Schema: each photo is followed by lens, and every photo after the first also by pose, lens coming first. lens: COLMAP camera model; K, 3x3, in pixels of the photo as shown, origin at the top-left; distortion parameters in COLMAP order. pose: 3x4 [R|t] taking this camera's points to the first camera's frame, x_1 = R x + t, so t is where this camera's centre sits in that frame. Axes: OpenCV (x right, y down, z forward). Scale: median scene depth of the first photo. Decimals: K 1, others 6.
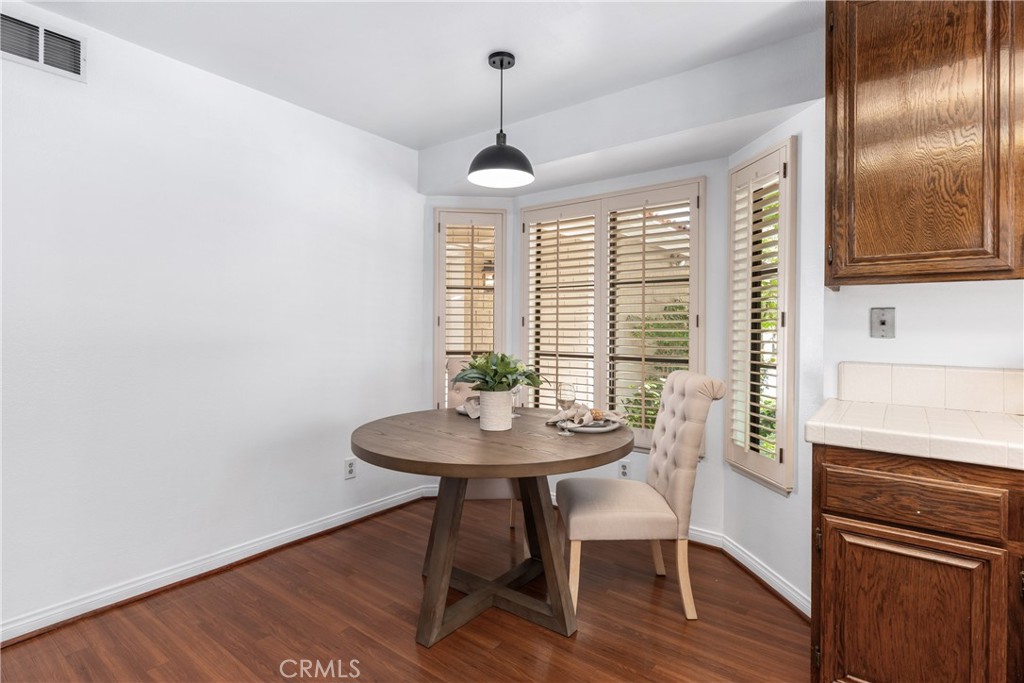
lens RADIAL K [[507.4, 0, 512.7], [0, 507.4, 331.2], [0, 0, 1]] dist [0.000252, -0.000047]
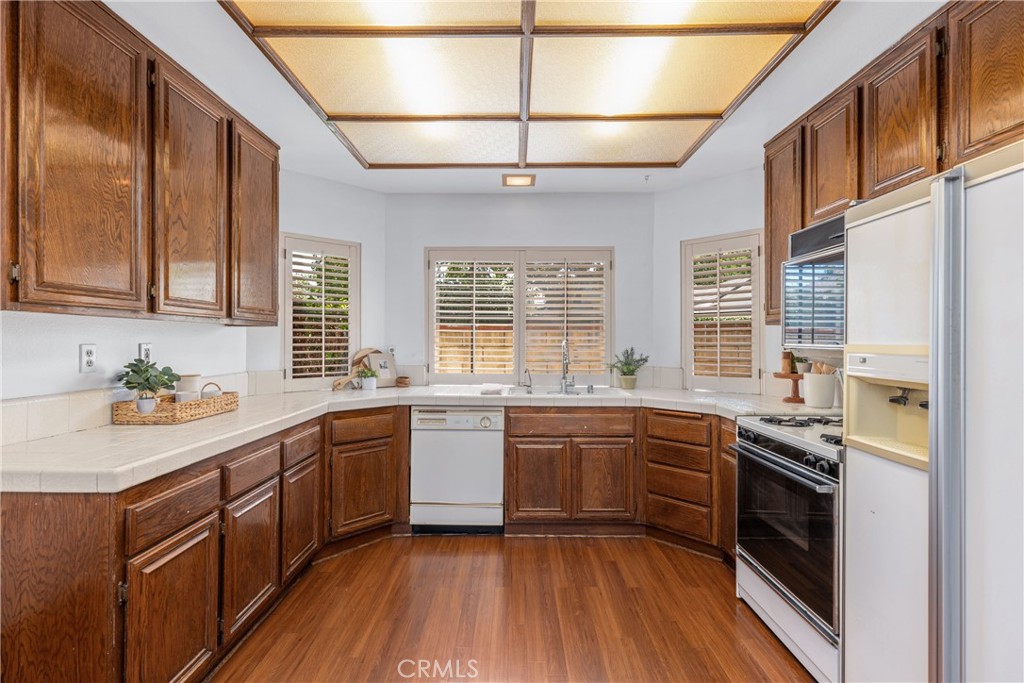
lens RADIAL K [[473.1, 0, 510.3], [0, 473.1, 336.6], [0, 0, 1]] dist [0.000664, 0.000429]
pose [[-0.598856, -0.001783, 0.800855, -0.394937], [-0.001455, 0.999998, 0.001138, -0.045344], [-0.800855, -0.000484, -0.598858, 0.737270]]
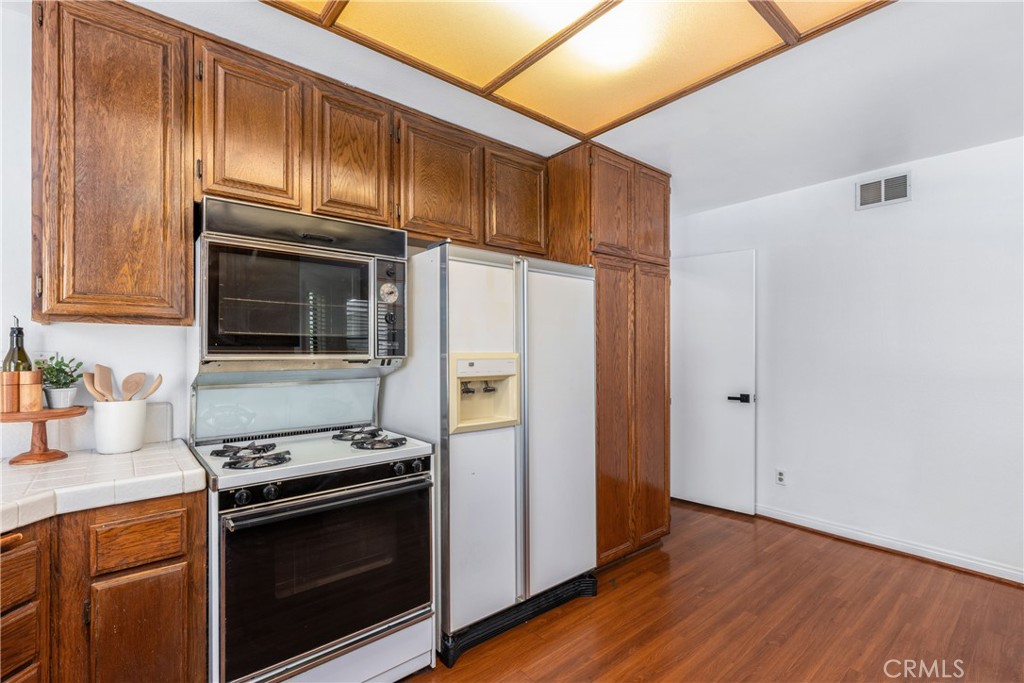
lens RADIAL K [[468.7, 0, 511.7], [0, 468.7, 348.4], [0, 0, 1]] dist [-0.000030, 0.000007]
pose [[-0.217773, -0.011109, -0.975936, 0.809762], [-0.003321, 0.999938, -0.010641, -0.031948], [0.975994, 0.000924, -0.217797, 0.155488]]
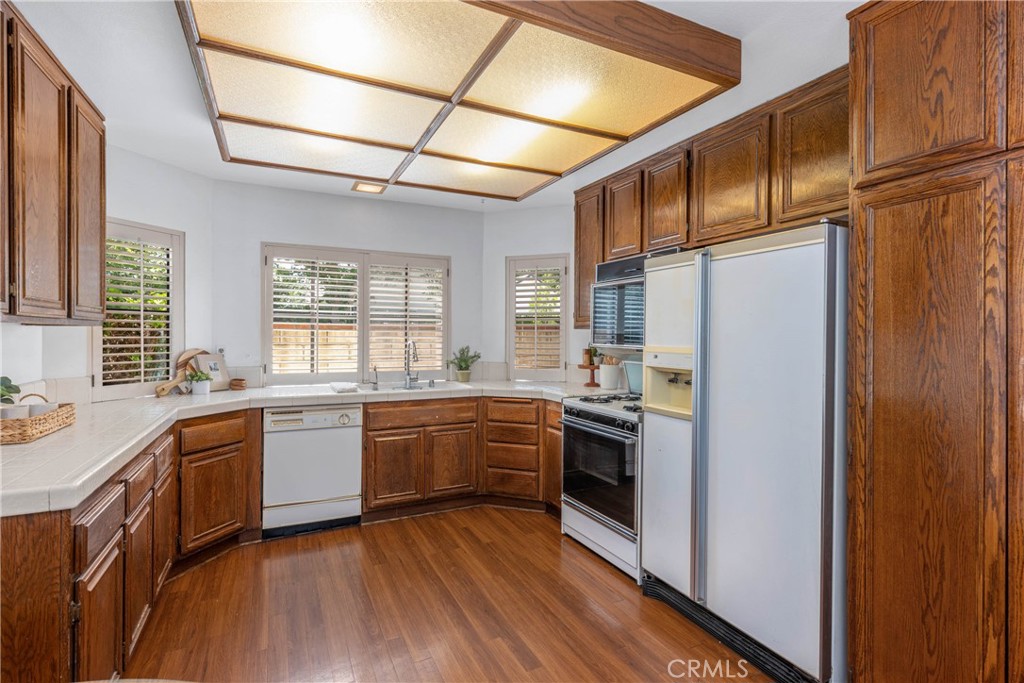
lens RADIAL K [[485.0, 0, 508.8], [0, 485.0, 336.7], [0, 0, 1]] dist [0.002080, 0.000168]
pose [[-0.892620, -0.012688, 0.450631, -0.351379], [-0.008088, 0.999894, 0.012133, -0.069416], [-0.450737, 0.007185, -0.892628, 1.098224]]
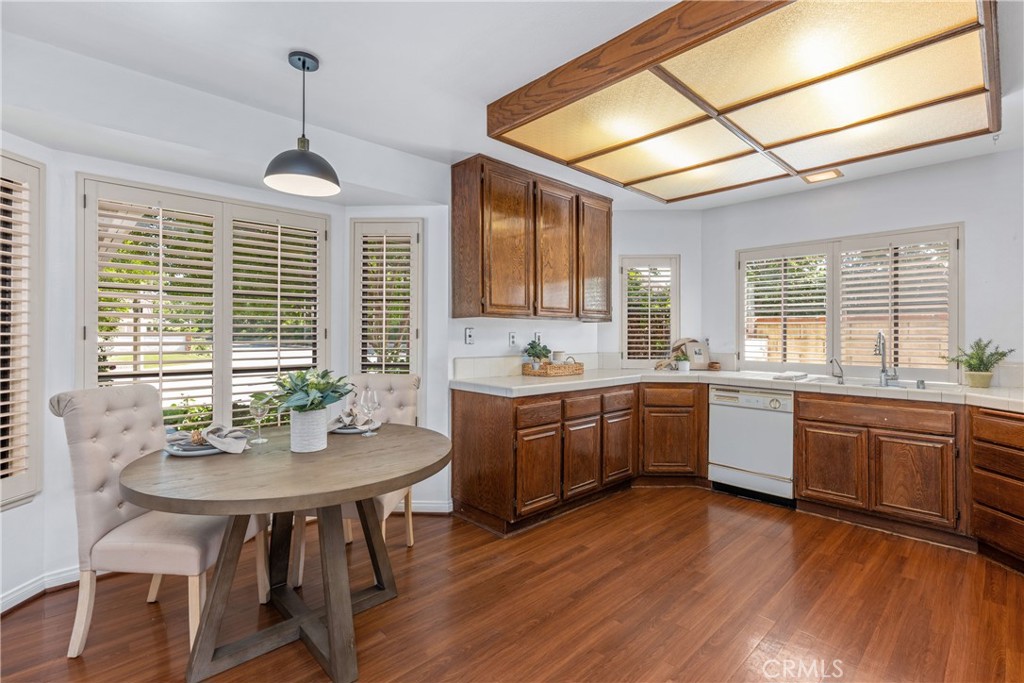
lens RADIAL K [[473.1, 0, 510.3], [0, 473.1, 336.6], [0, 0, 1]] dist [0.000664, 0.000429]
pose [[0.158585, -0.010620, 0.987288, -0.974868], [0.003388, 0.999942, 0.010212, -0.030752], [-0.987339, 0.001725, 0.158612, 0.557955]]
